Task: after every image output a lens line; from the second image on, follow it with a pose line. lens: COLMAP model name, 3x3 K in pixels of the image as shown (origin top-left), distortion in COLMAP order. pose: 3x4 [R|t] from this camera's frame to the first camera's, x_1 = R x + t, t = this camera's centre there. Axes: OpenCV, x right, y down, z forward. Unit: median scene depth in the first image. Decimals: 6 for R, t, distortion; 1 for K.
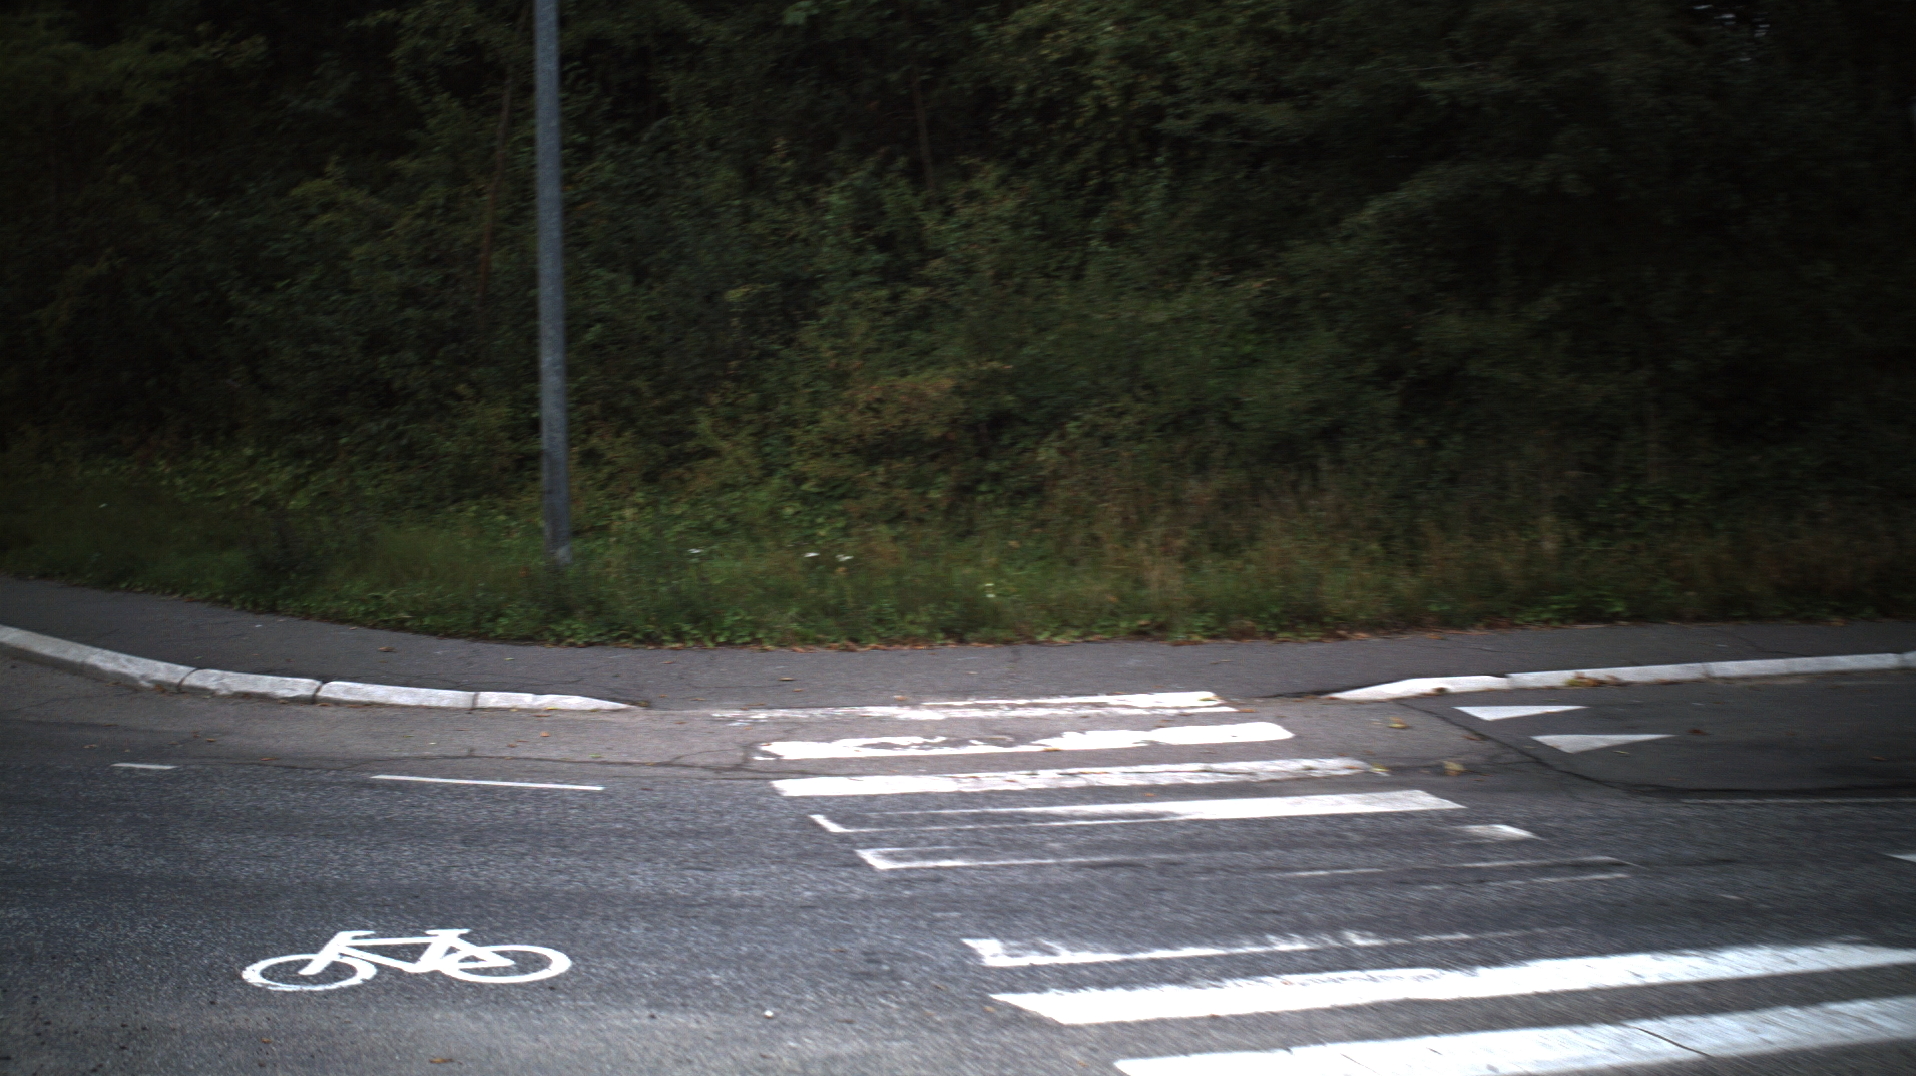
lens RADIAL K [[4305.9, 0, 955.4], [0, 4305.9, 536.1], [0, 0, 1]] dist [-0.278811, 0.000000]
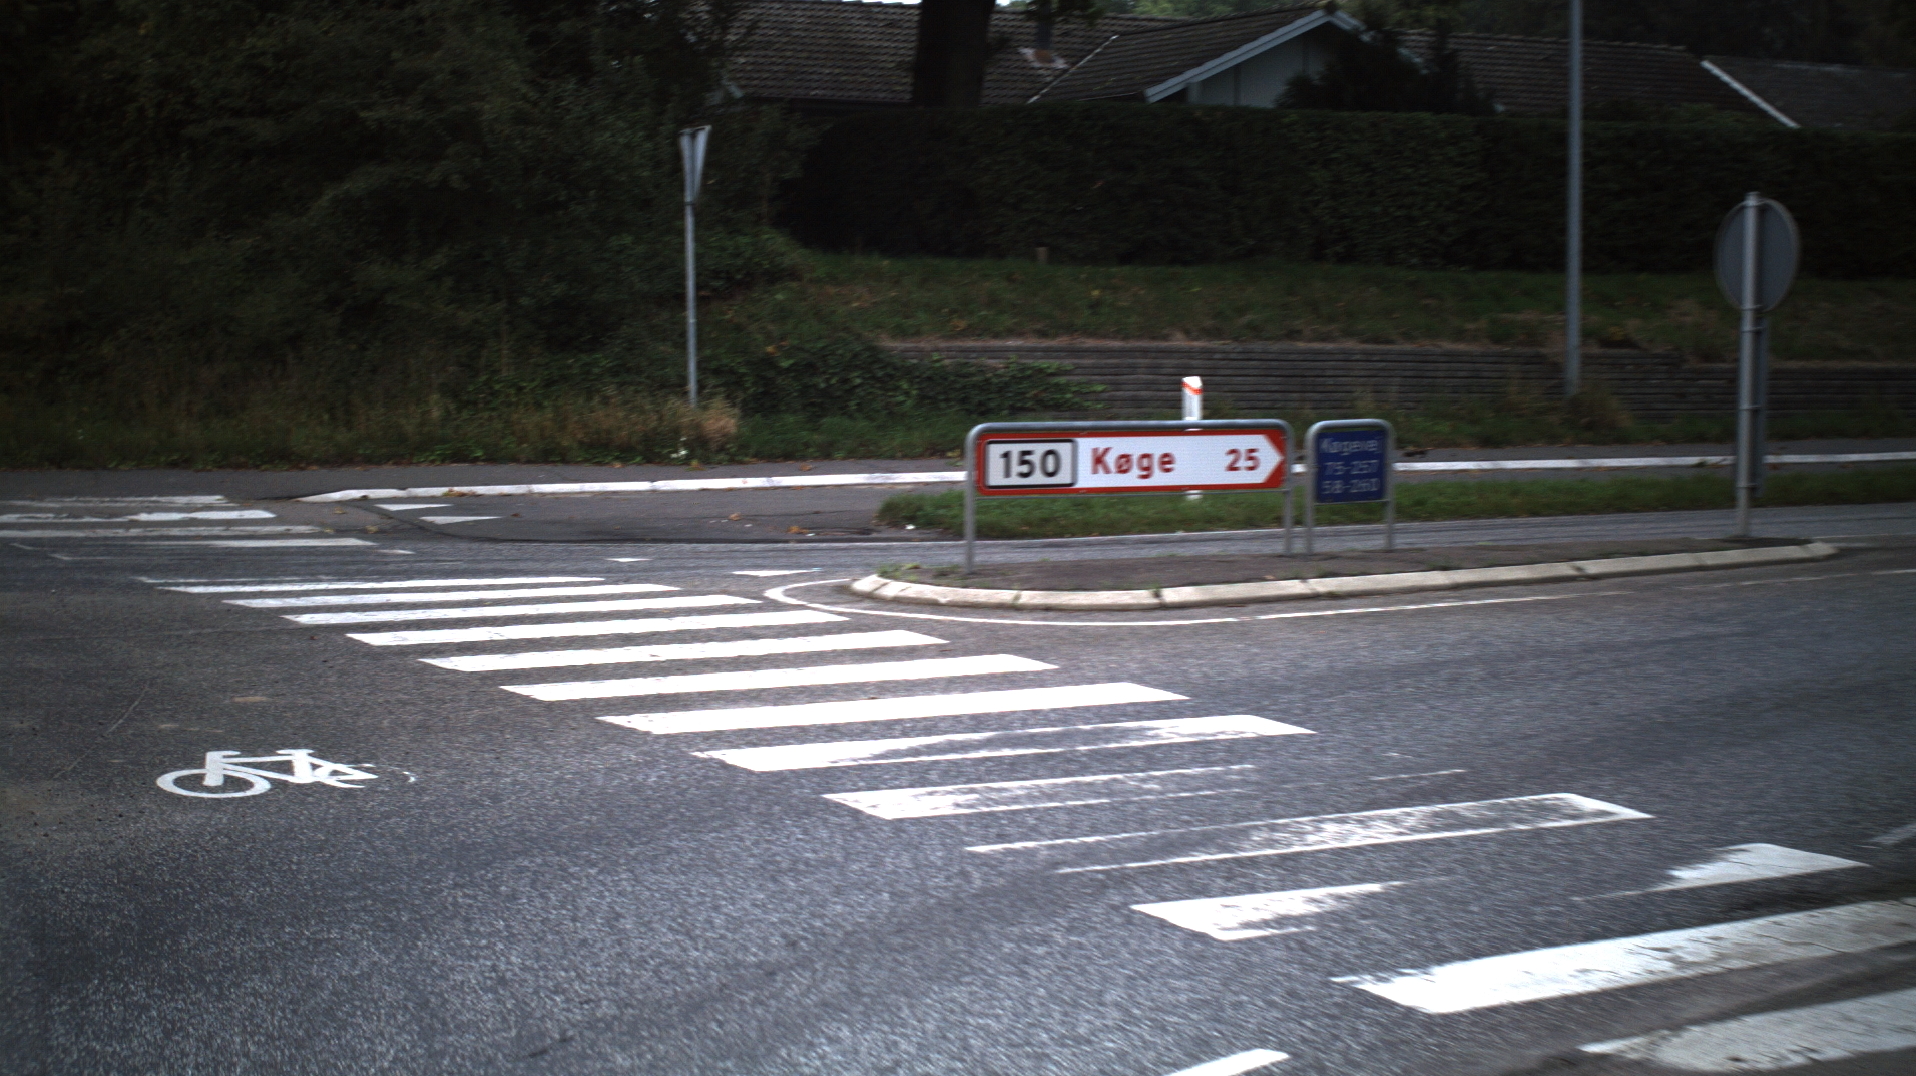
lens RADIAL K [[4305.9, 0, 964.8], [0, 4305.9, 528.0], [0, 0, 1]] dist [-0.278811, 0.000000]
pose [[0.968034, 0.015505, 0.250340, -0.063004], [-0.019062, 0.999749, 0.011790, 0.021025], [-0.250094, -0.016185, 0.968086, -0.543771]]
